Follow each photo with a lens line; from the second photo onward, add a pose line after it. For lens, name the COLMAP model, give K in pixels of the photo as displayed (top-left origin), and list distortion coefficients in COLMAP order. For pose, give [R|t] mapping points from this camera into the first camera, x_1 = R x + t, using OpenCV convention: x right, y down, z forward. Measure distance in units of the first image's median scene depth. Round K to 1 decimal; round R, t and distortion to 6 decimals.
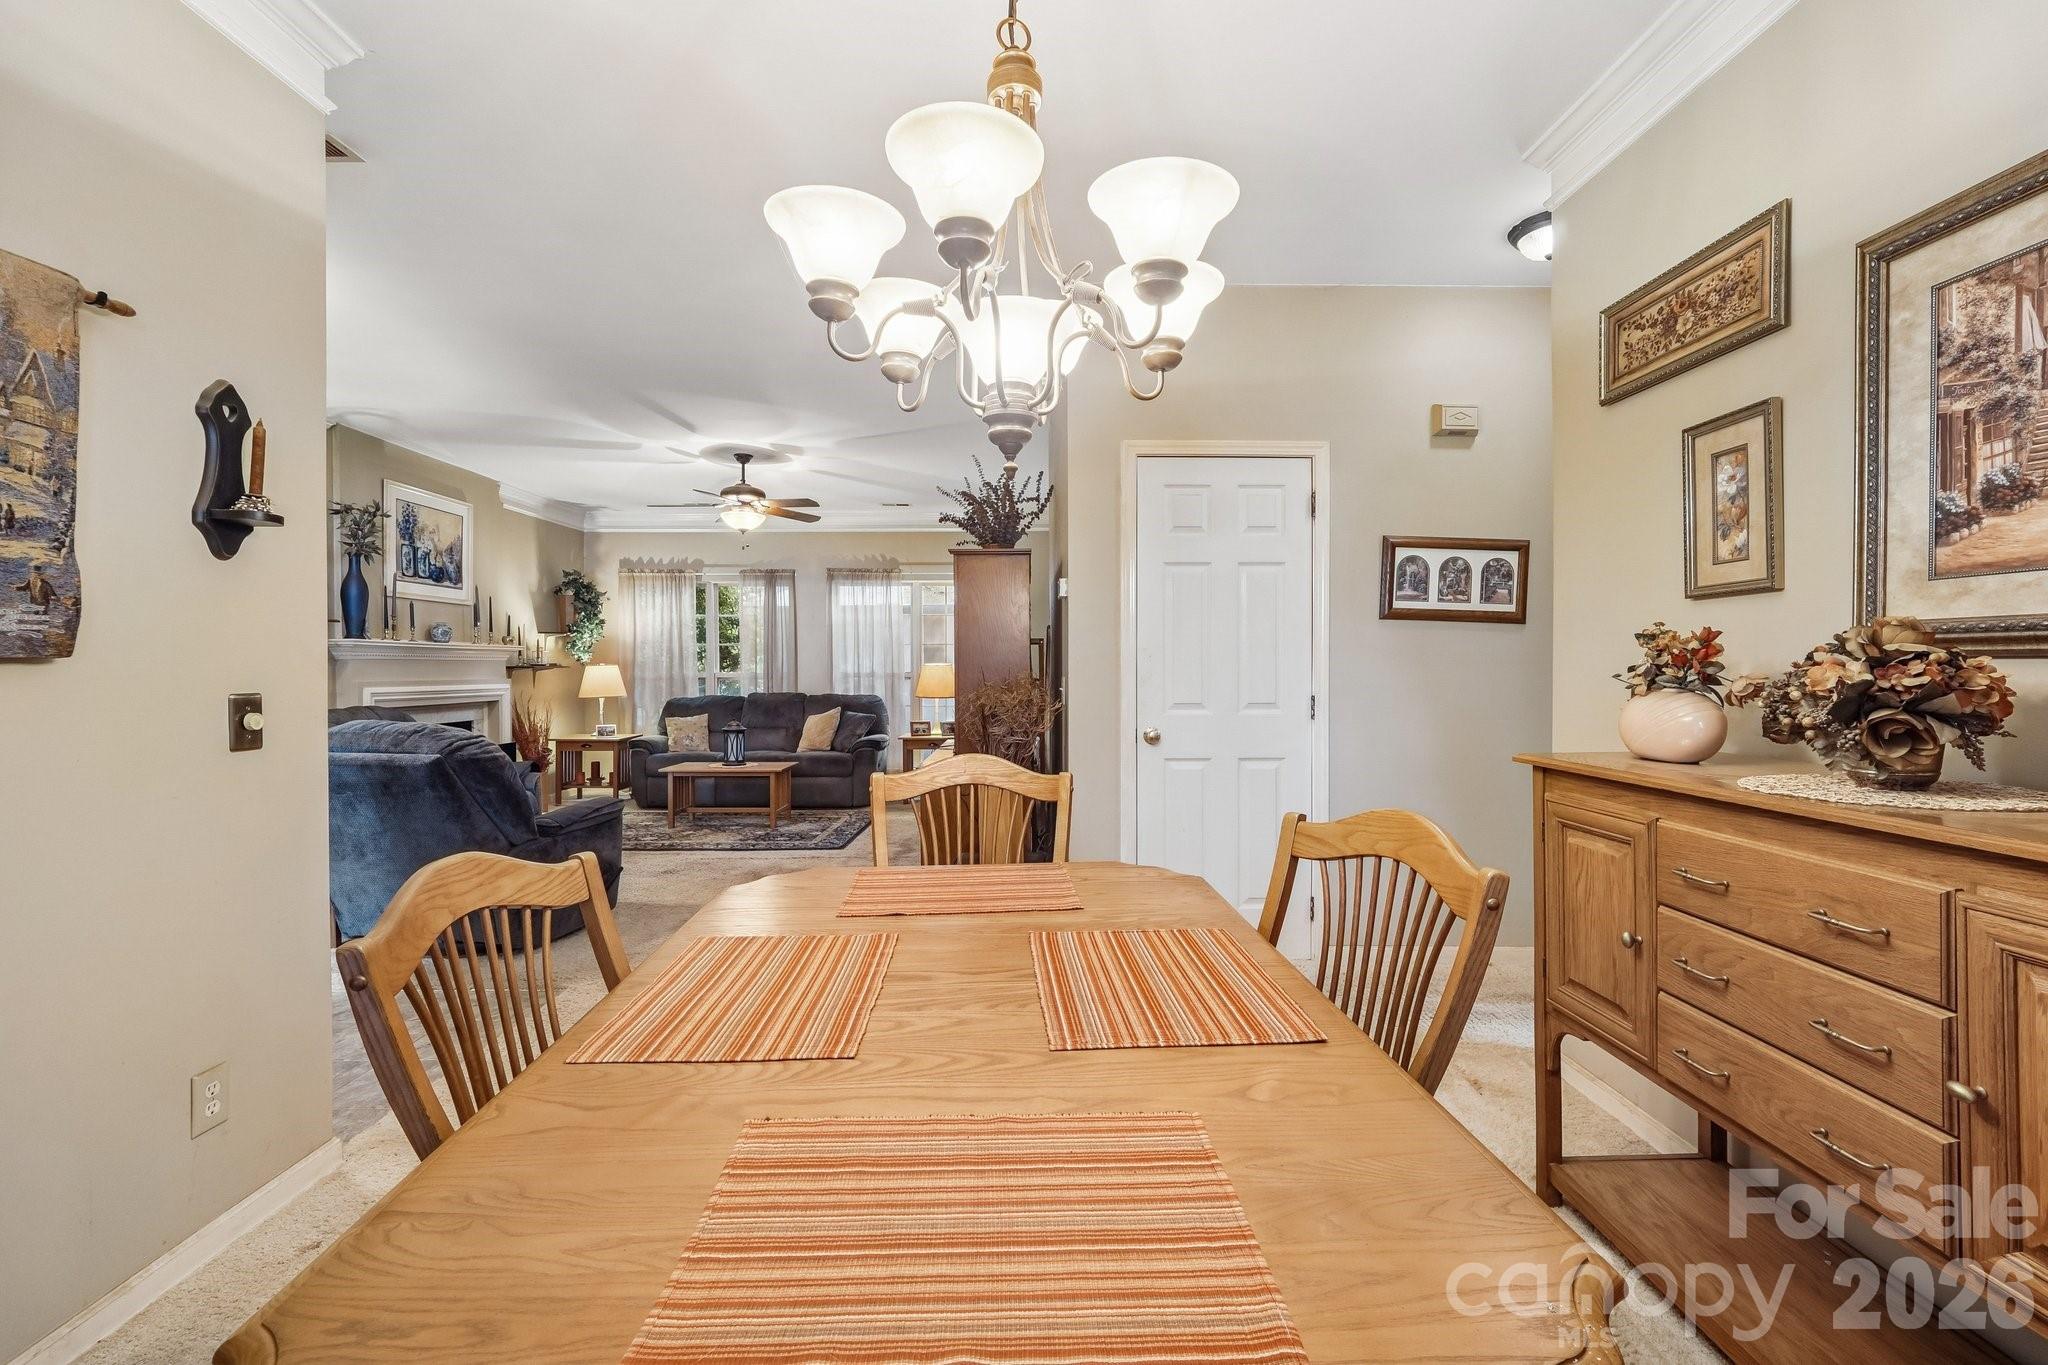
lens RADIAL K [[873.5, 0, 1025.9], [0, 873.5, 676.8], [0, 0, 1]] dist [-0.015561, 0.005965]
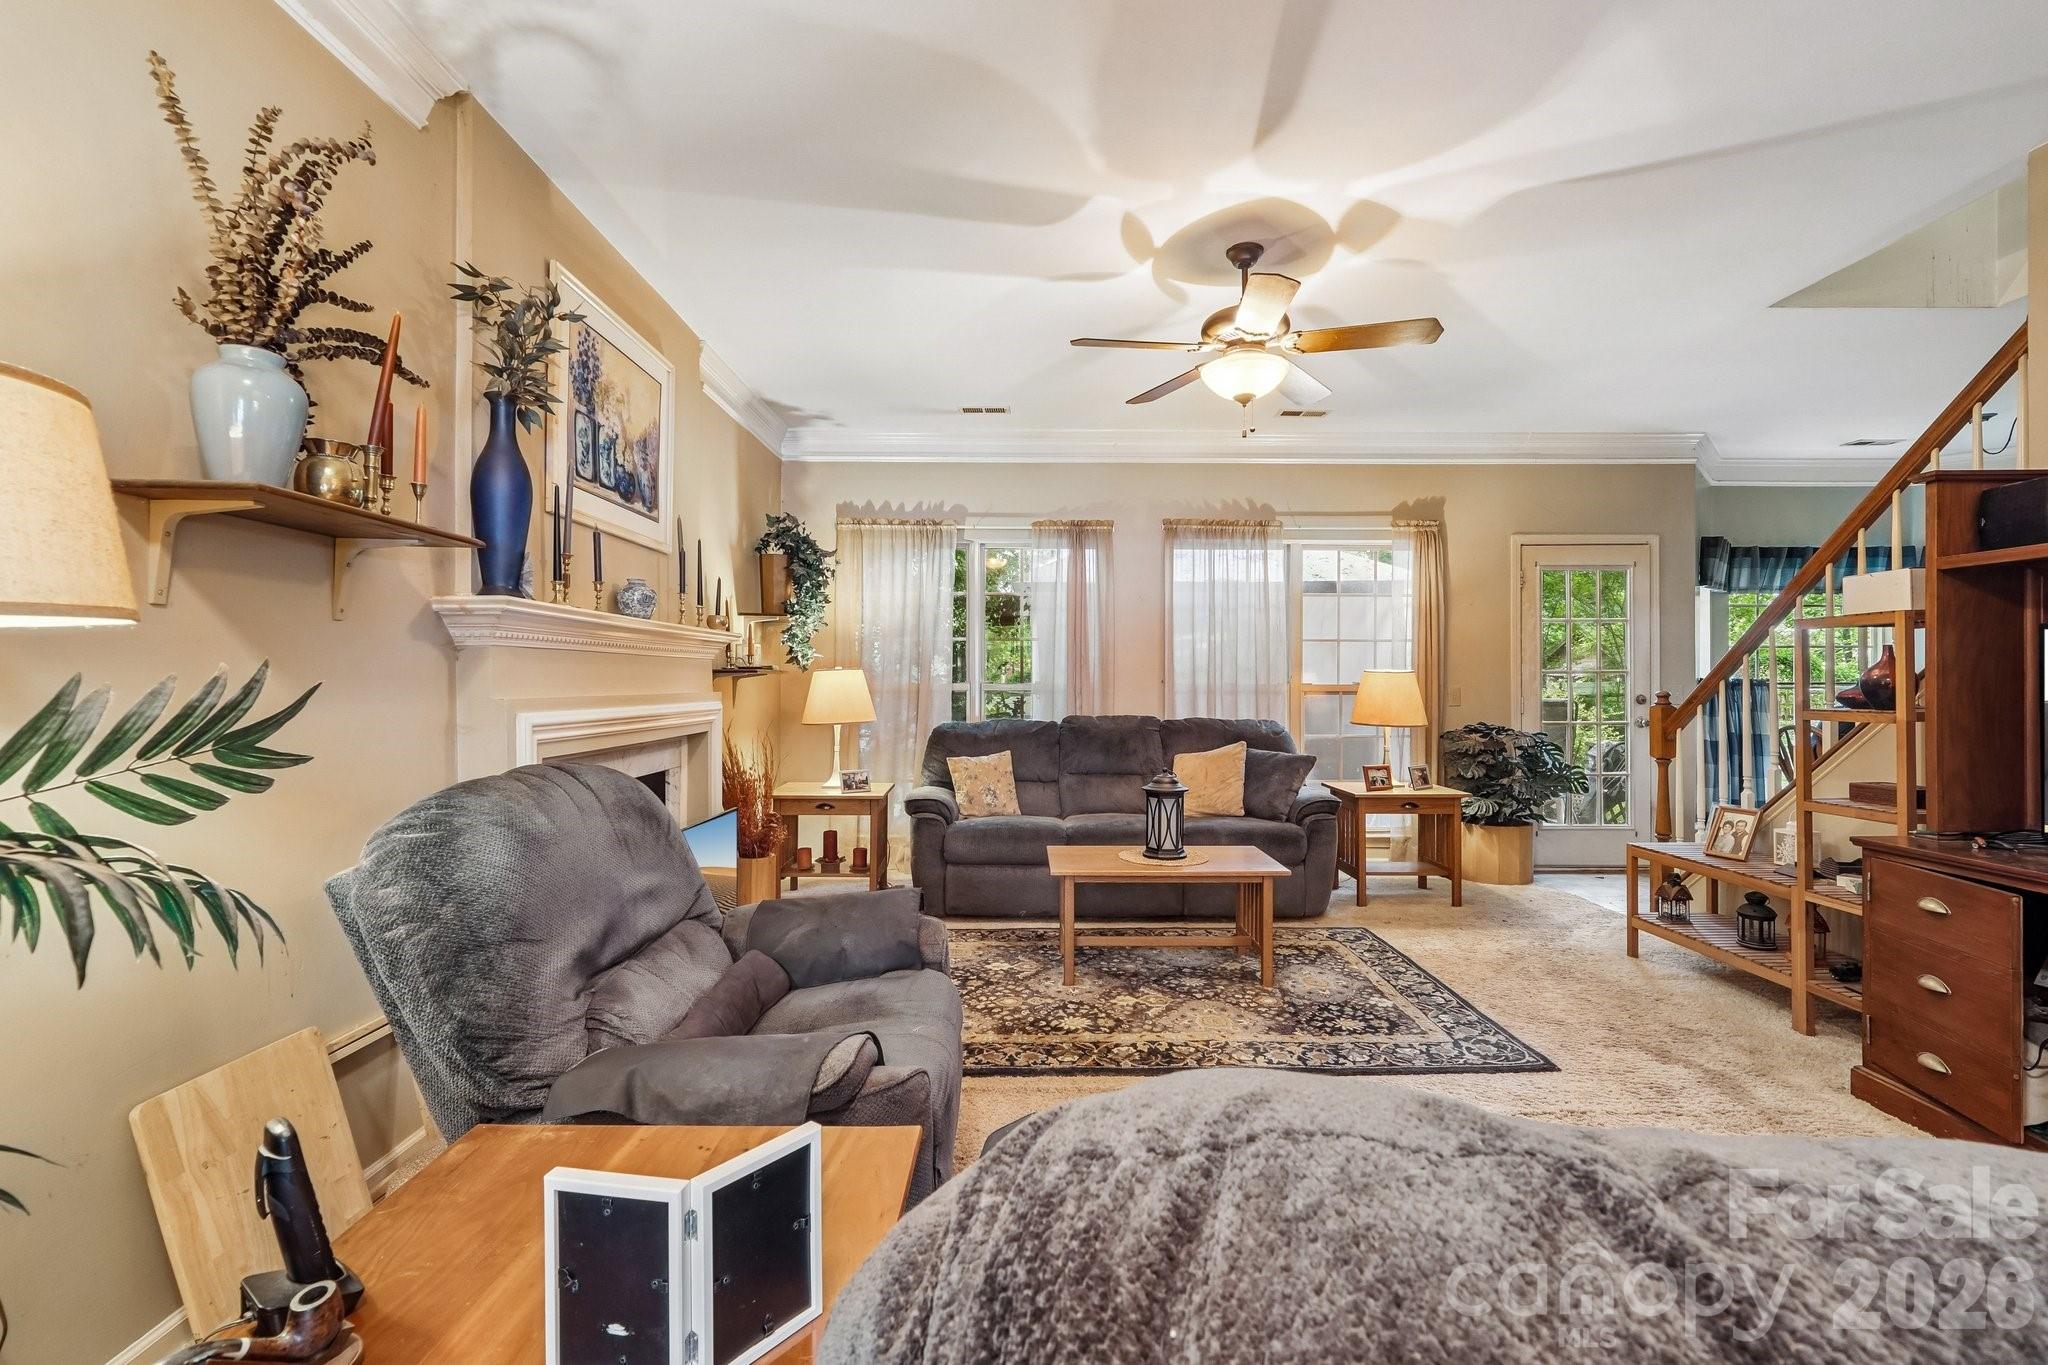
lens RADIAL K [[873.5, 0, 1030.7], [0, 873.5, 678.8], [0, 0, 1]] dist [-0.015561, 0.005965]
pose [[0.999973, 0.005387, 0.005028, -0.463930], [-0.005325, 0.999911, -0.012242, -0.000353], [-0.005094, 0.012215, 0.999912, 0.514854]]
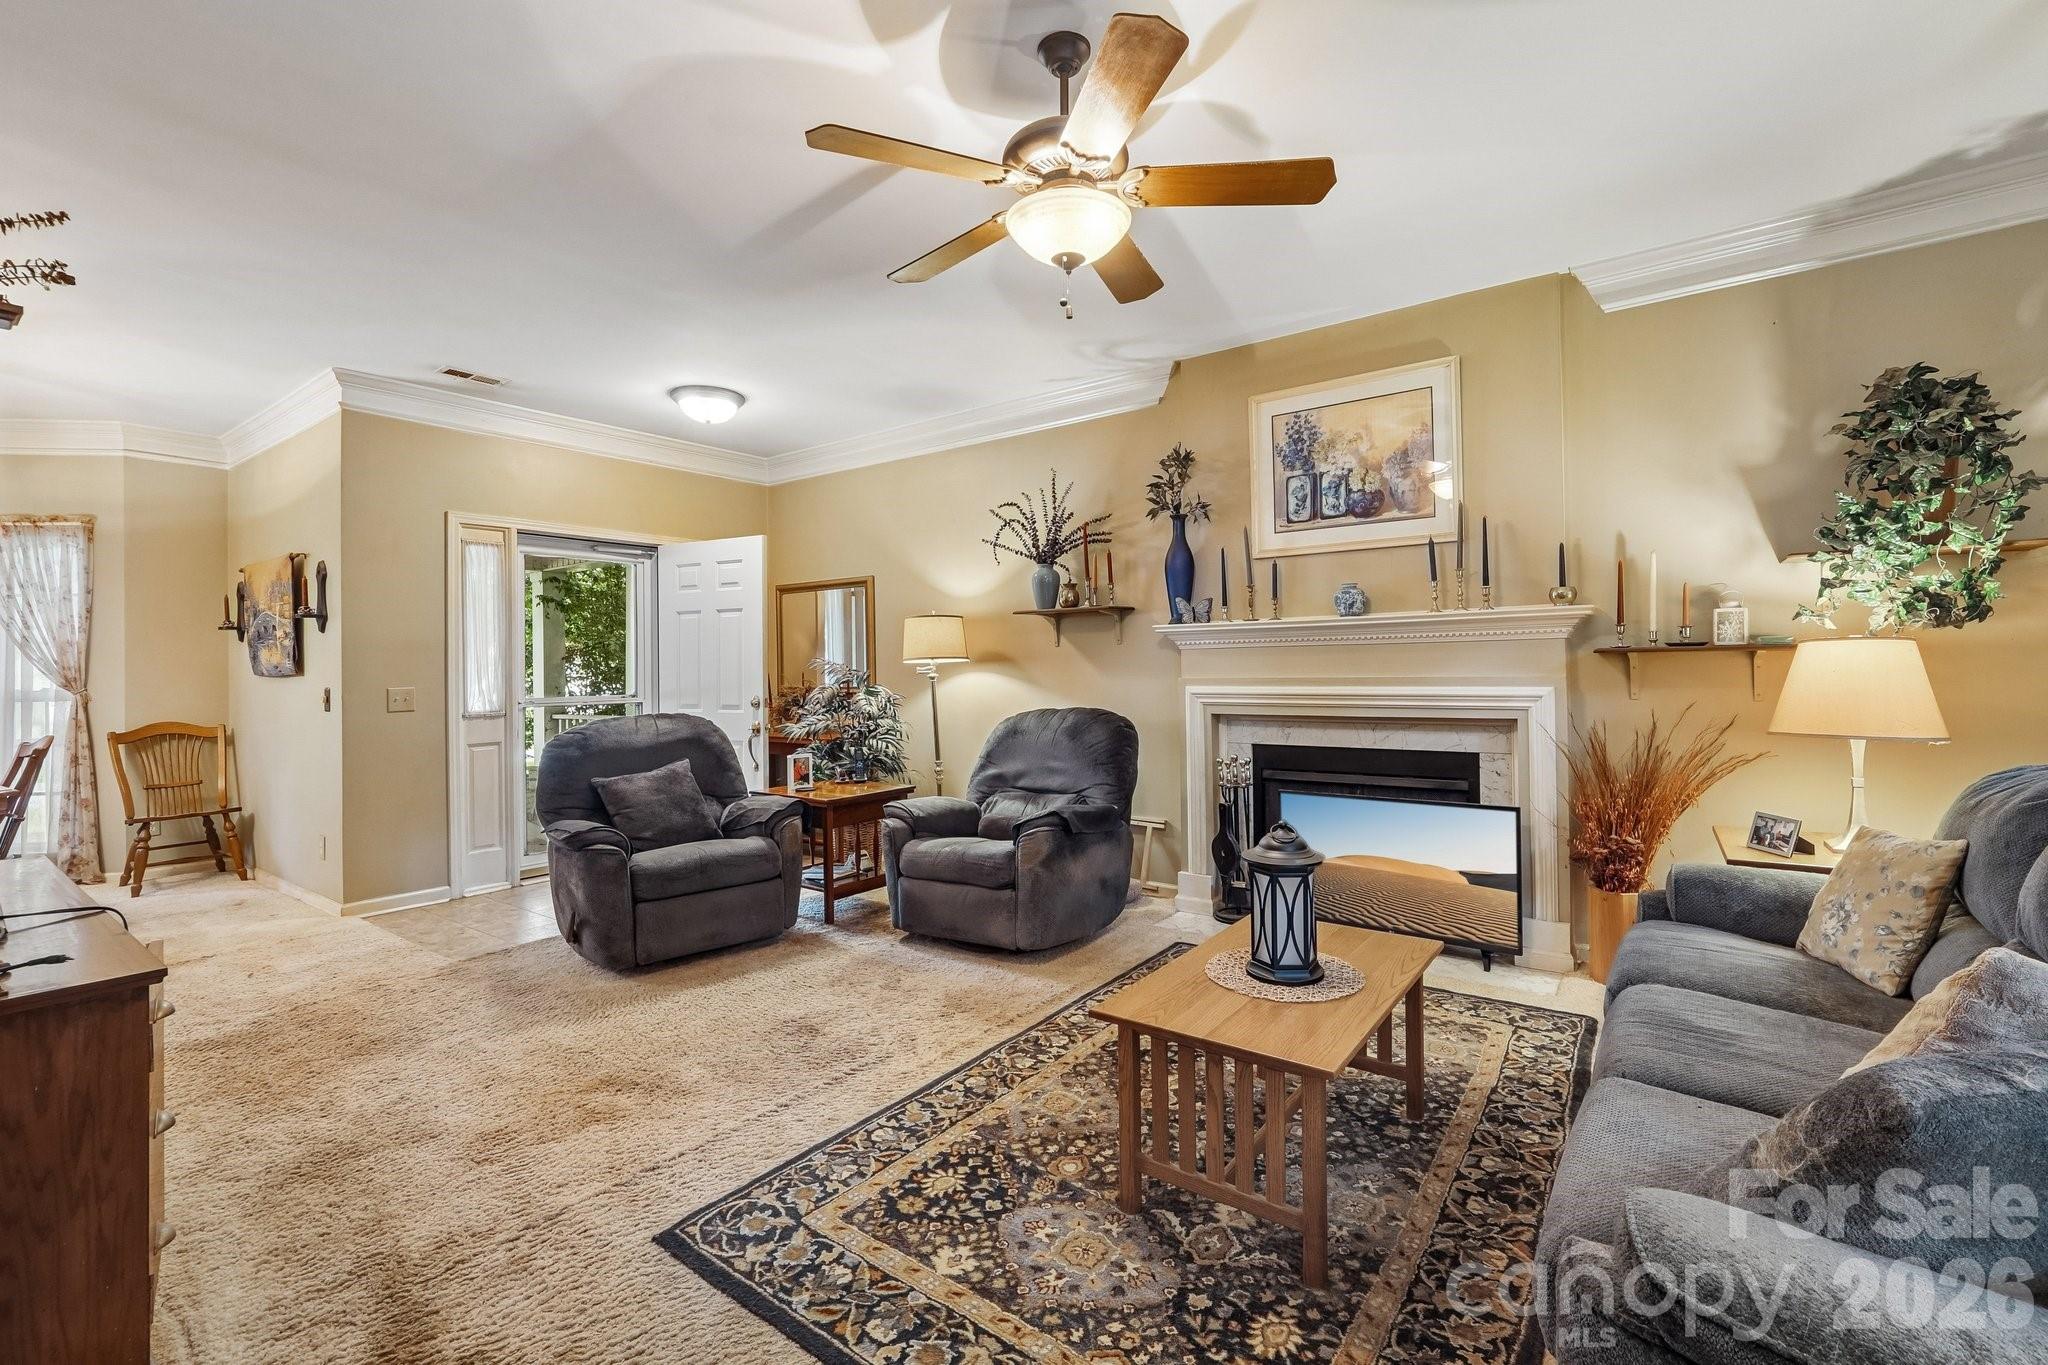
lens RADIAL K [[873.5, 0, 1014.7], [0, 873.5, 667.1], [0, 0, 1]] dist [-0.015561, 0.005965]
pose [[-0.599212, 0.012268, -0.800497, -0.038035], [0.010719, 0.999916, 0.007301, -0.010888], [0.800519, -0.004206, -0.599293, 1.222473]]
